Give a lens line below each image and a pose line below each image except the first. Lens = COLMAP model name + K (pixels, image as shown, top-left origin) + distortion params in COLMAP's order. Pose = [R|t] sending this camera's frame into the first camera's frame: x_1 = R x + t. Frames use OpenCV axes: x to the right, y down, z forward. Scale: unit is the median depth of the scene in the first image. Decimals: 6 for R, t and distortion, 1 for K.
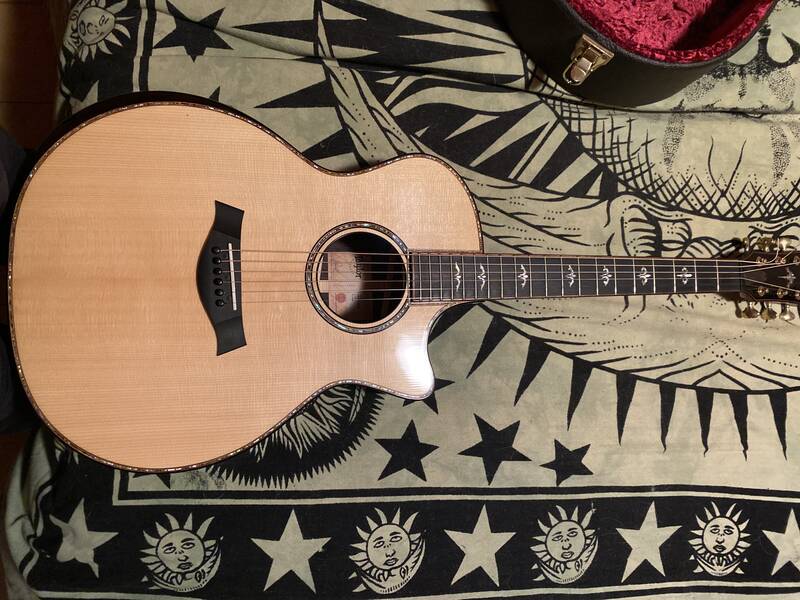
lens RADIAL K [[619.6, 0, 402.2], [0, 619.6, 307.3], [0, 0, 1]] dist [0.074986, -0.076540]
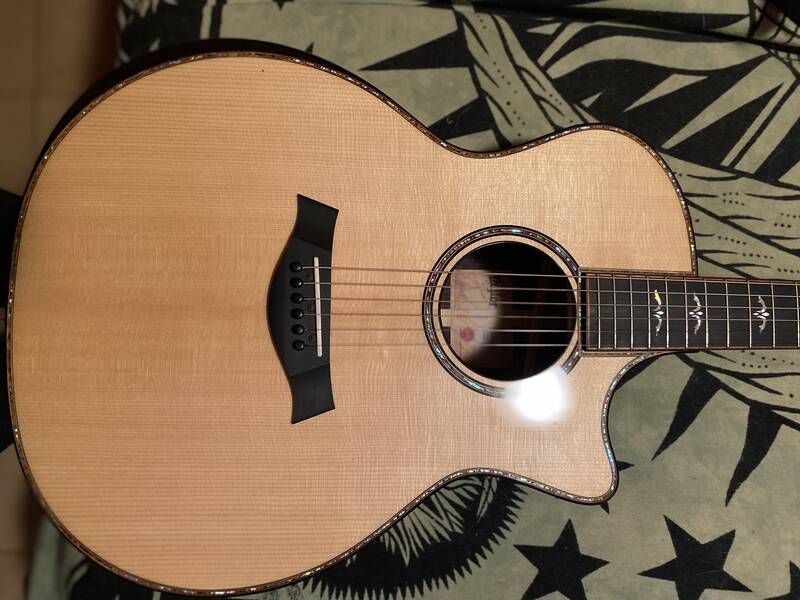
lens RADIAL K [[619.6, 0, 402.2], [0, 619.6, 307.3], [0, 0, 1]] dist [0.074986, -0.076540]
pose [[0.987553, 0.026349, -0.155067, -0.064381], [-0.029704, 0.999371, -0.019353, -0.031258], [0.154459, 0.023718, 0.987714, 0.289083]]
